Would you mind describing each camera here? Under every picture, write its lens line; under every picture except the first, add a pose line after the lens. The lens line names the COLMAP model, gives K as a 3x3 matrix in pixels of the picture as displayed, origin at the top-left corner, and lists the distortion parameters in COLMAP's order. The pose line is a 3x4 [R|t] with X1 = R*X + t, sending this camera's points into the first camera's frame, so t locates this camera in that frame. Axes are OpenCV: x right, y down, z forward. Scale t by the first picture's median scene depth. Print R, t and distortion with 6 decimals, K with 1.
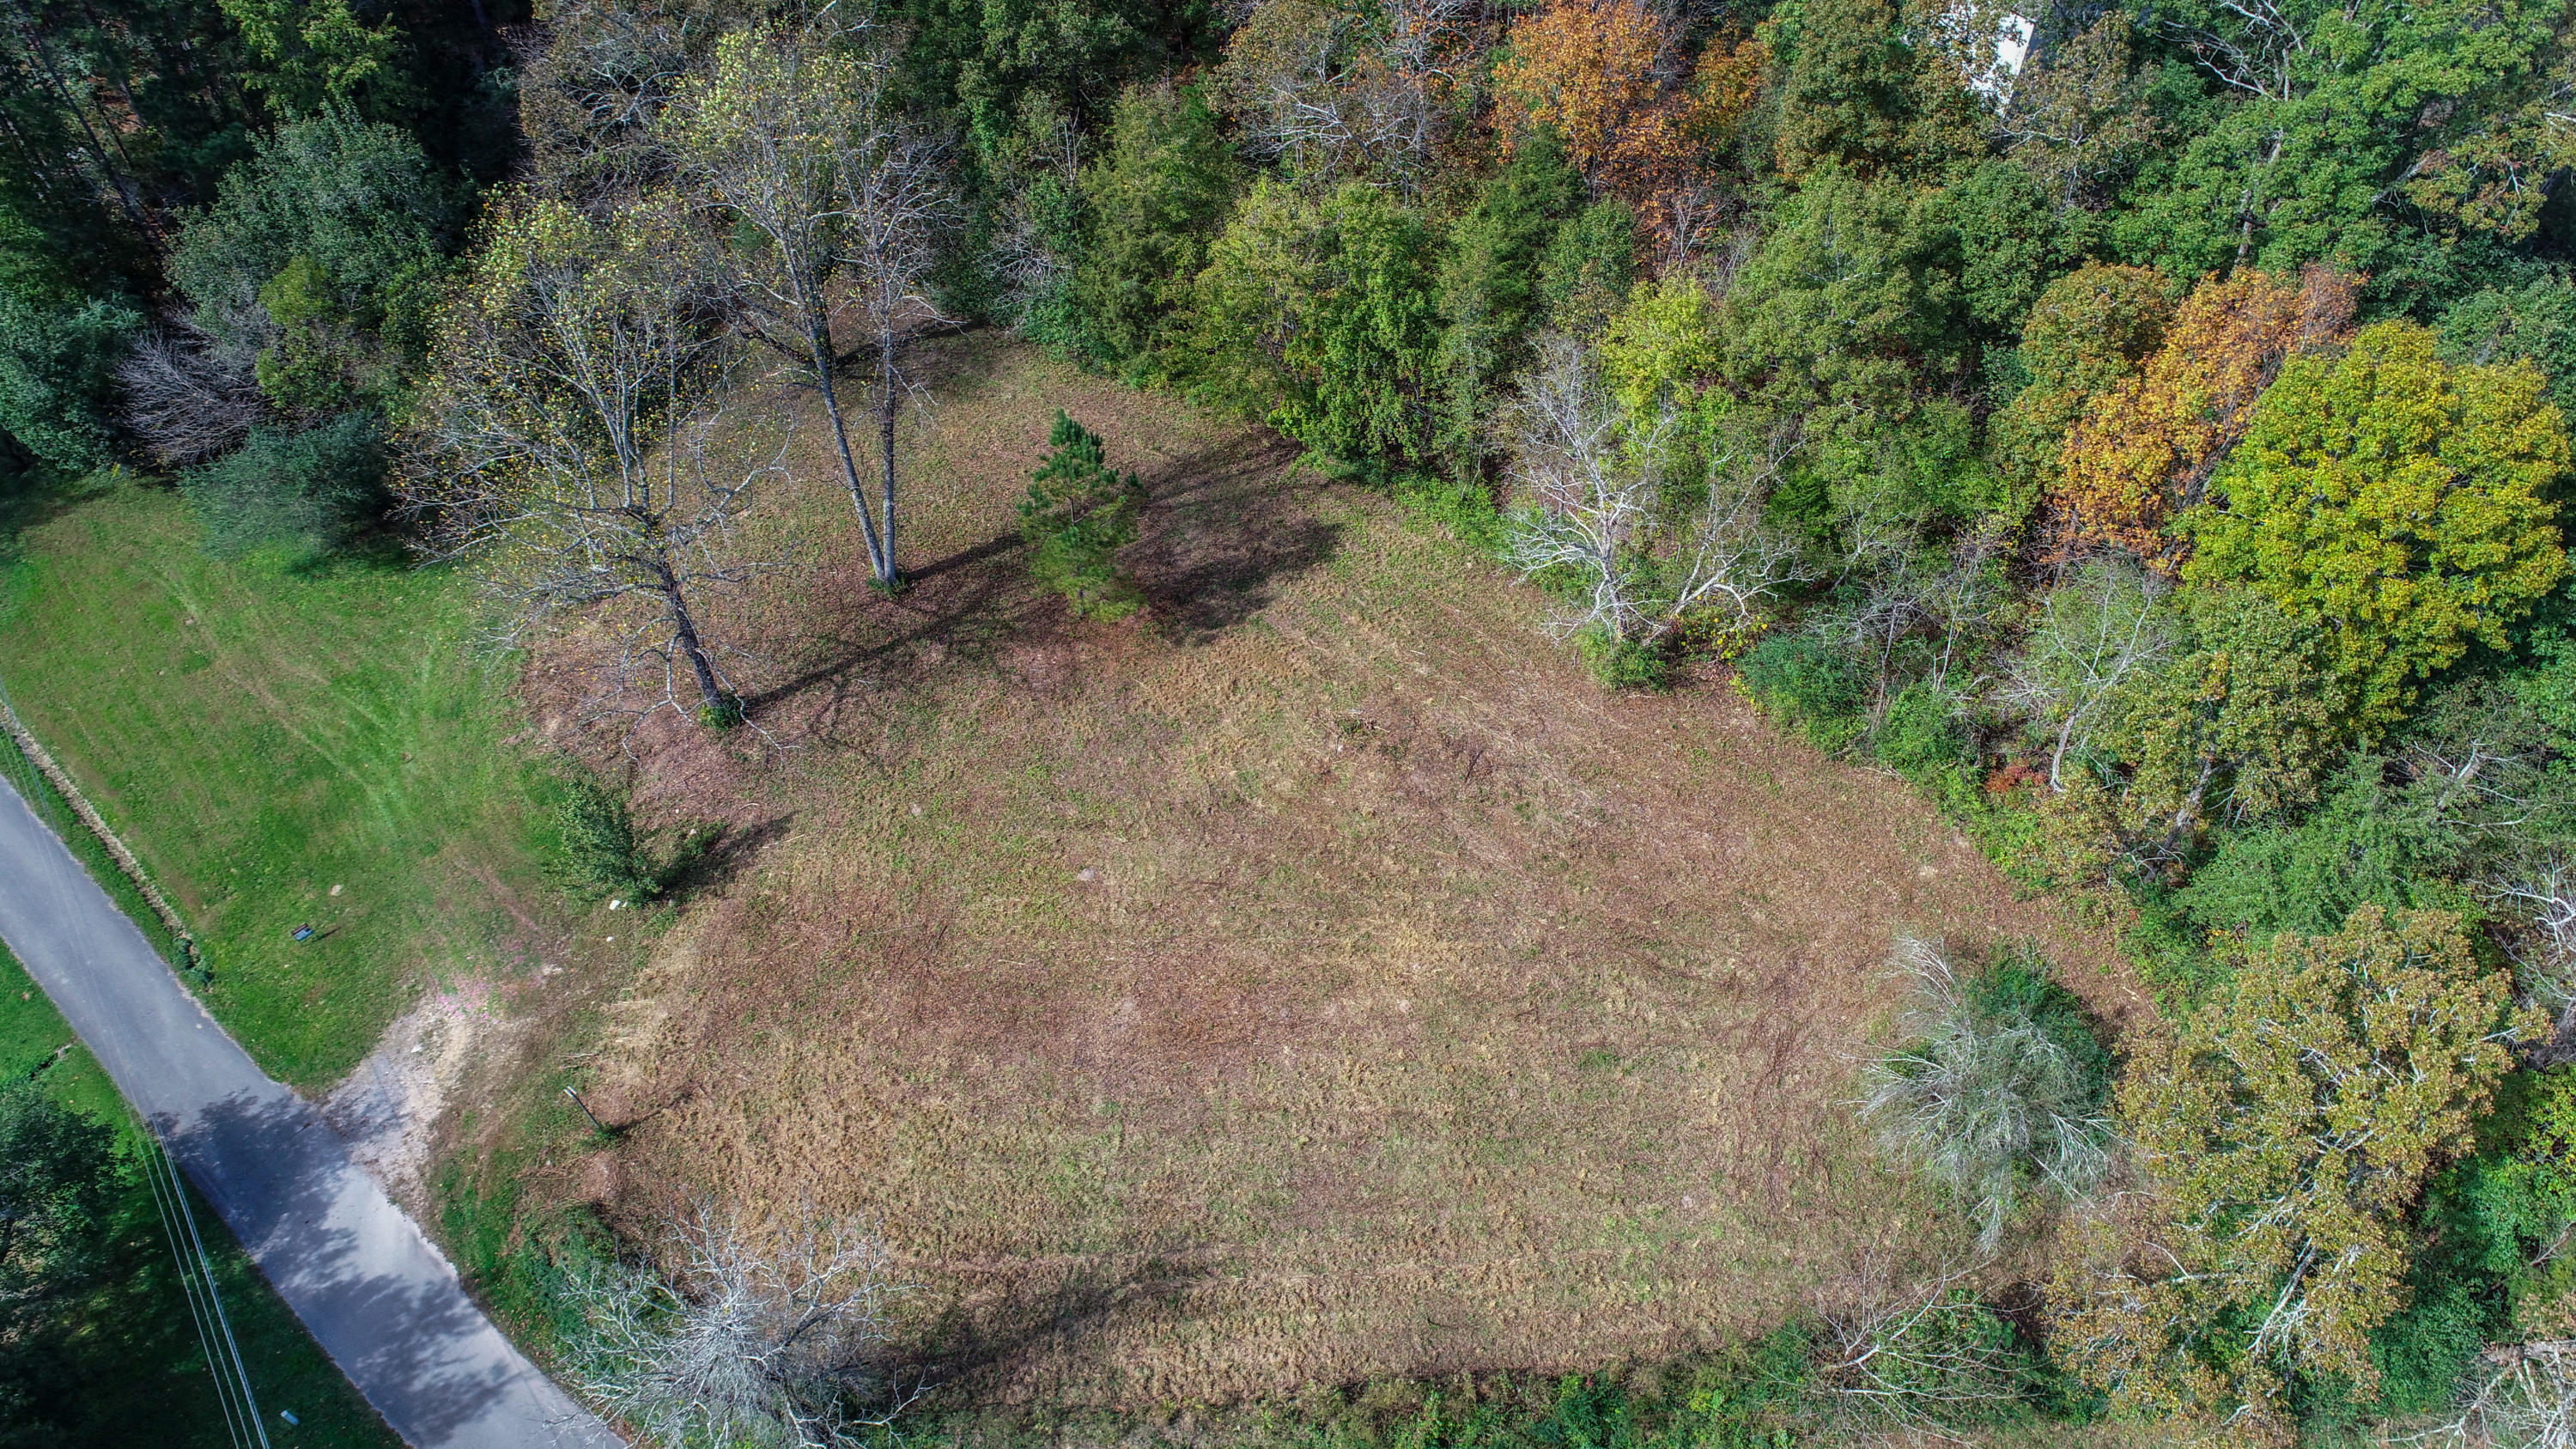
lens RADIAL K [[1725.2, 0, 1293.7], [0, 1725.2, 717.0], [0, 0, 1]] dist [0.003668, -0.001995]
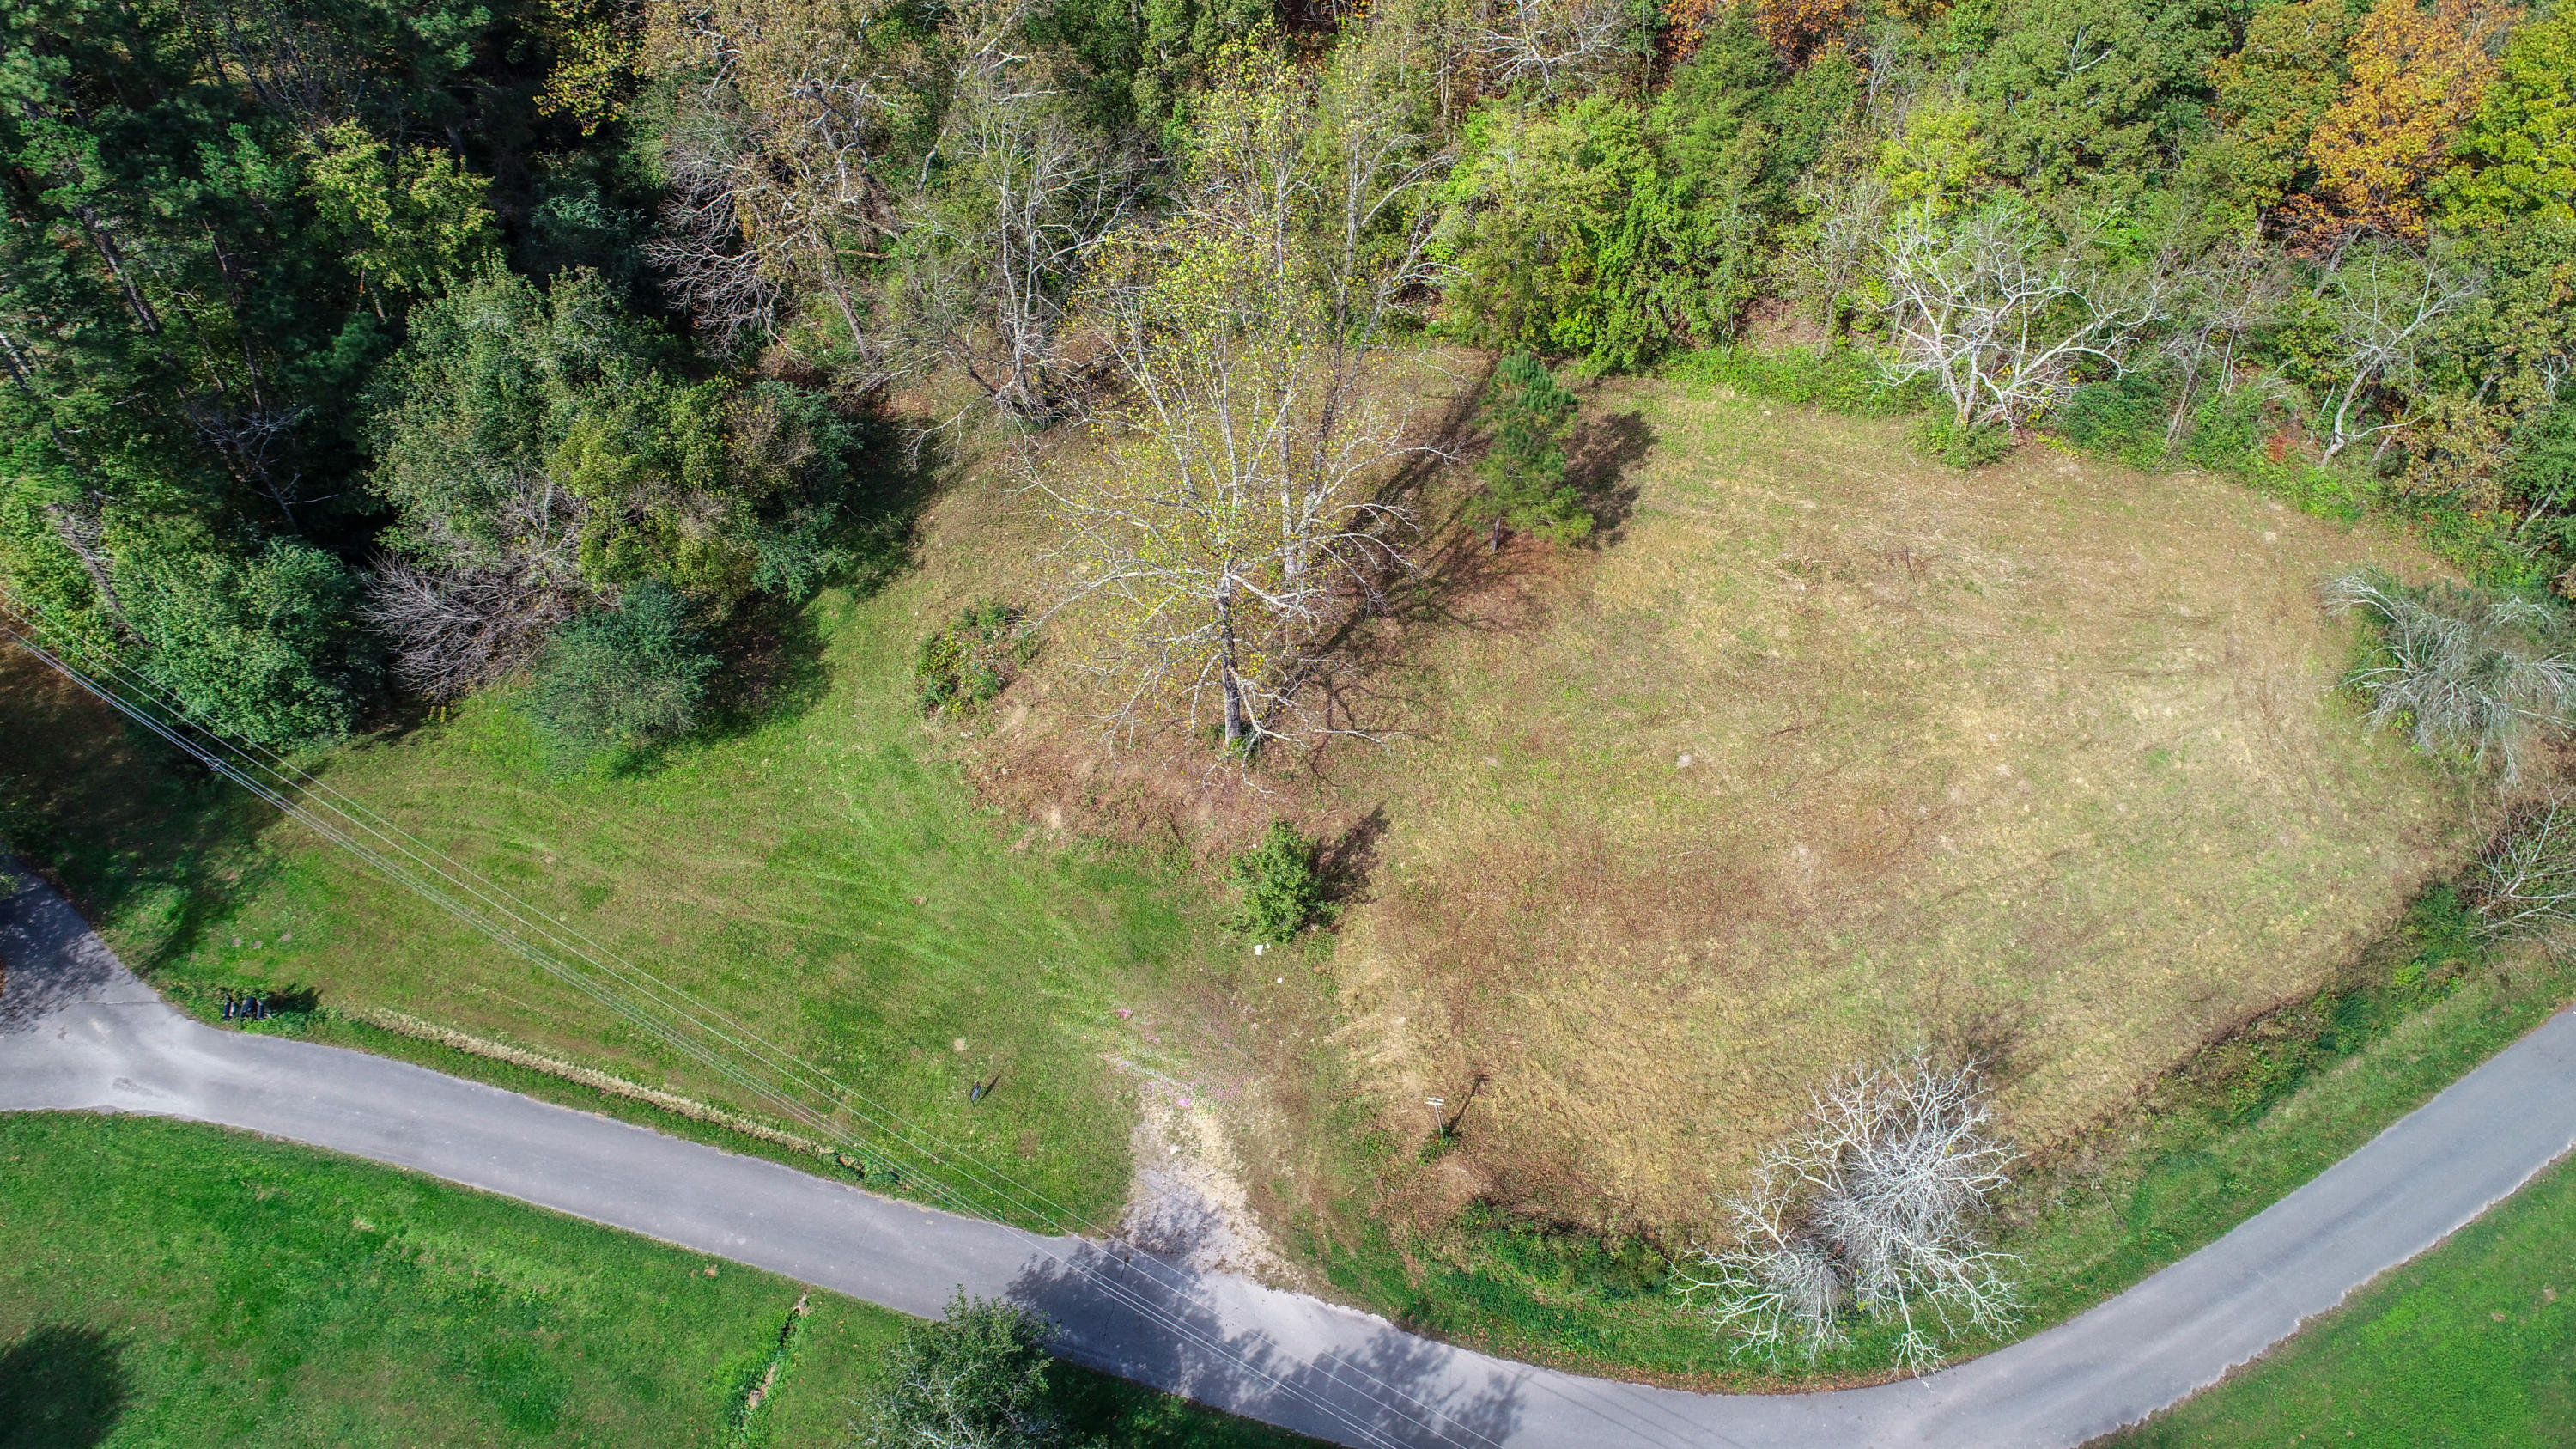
lens RADIAL K [[1725.2, 0, 1285.6], [0, 1725.2, 714.3], [0, 0, 1]] dist [0.003668, -0.001995]
pose [[0.907054, -0.309498, 0.285419, -0.623992], [0.310206, 0.949653, 0.043942, -0.056524], [-0.284649, 0.048681, 0.957395, 0.056604]]
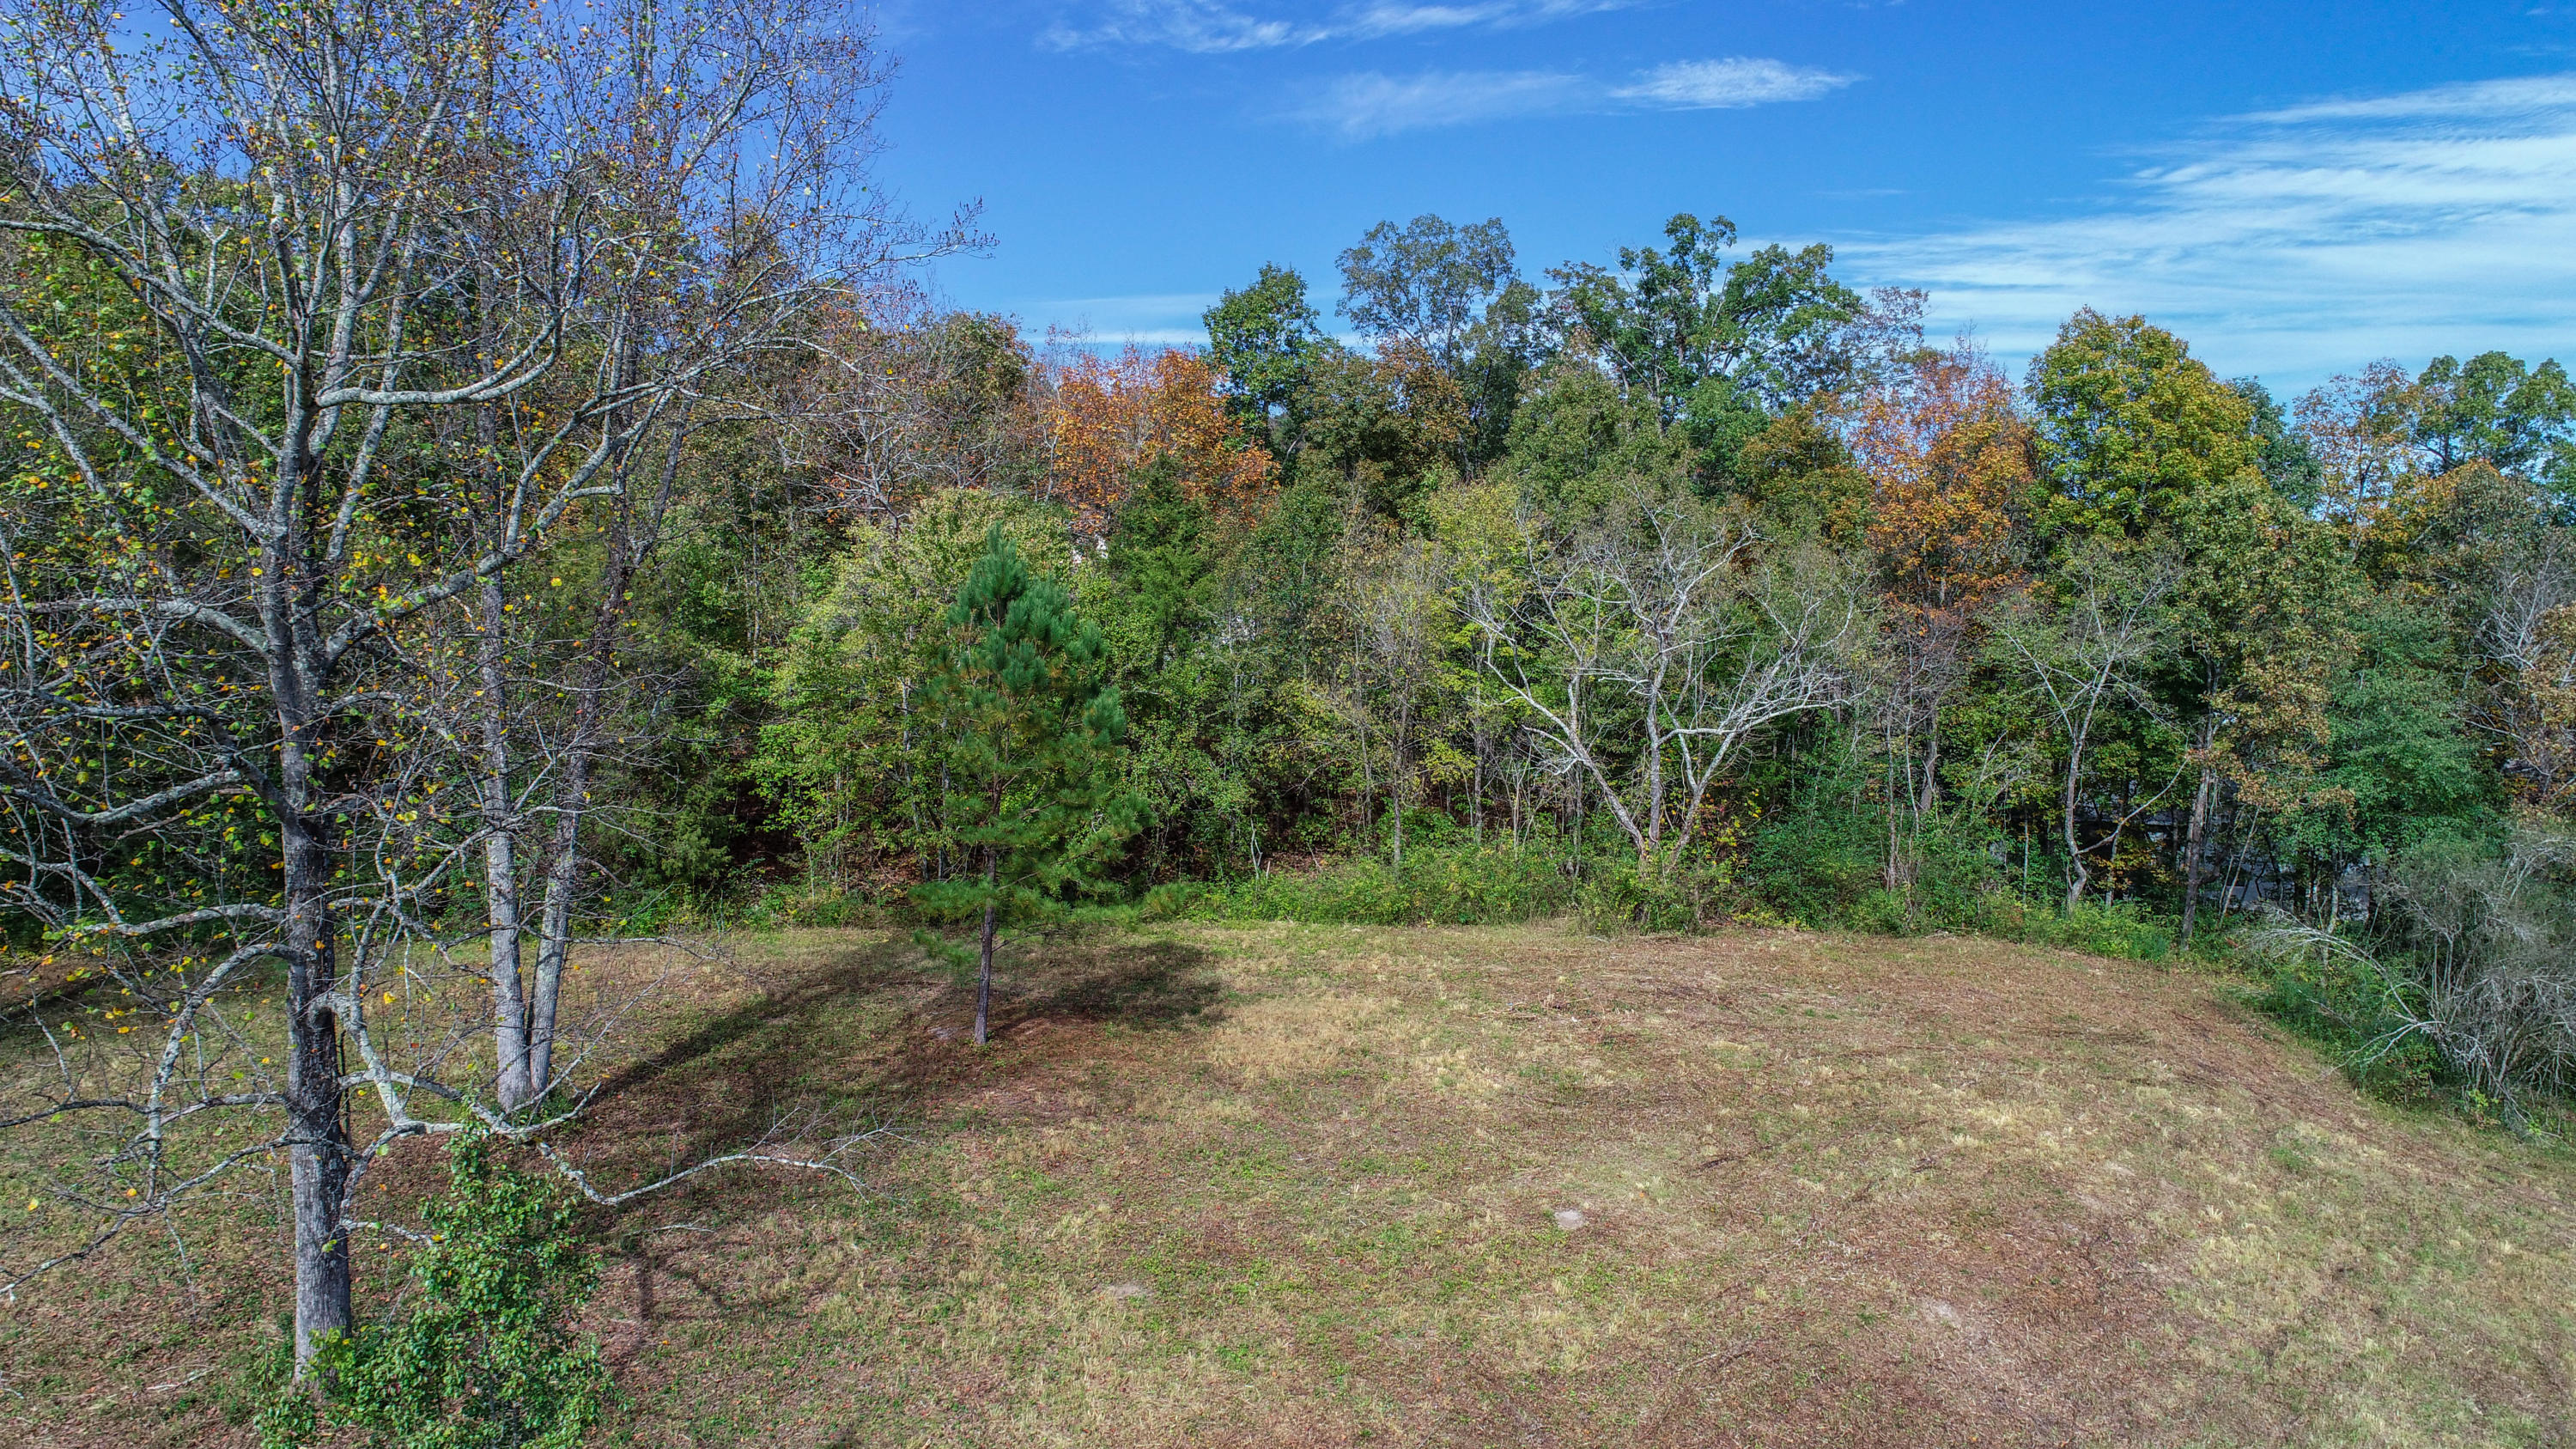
lens RADIAL K [[1725.2, 0, 1280.3], [0, 1725.2, 743.4], [0, 0, 1]] dist [0.003668, -0.001995]
pose [[0.646597, -0.034228, 0.762063, -0.486634], [0.547869, 0.715968, -0.432700, 0.151426], [-0.530803, 0.697293, 0.481696, 0.733628]]
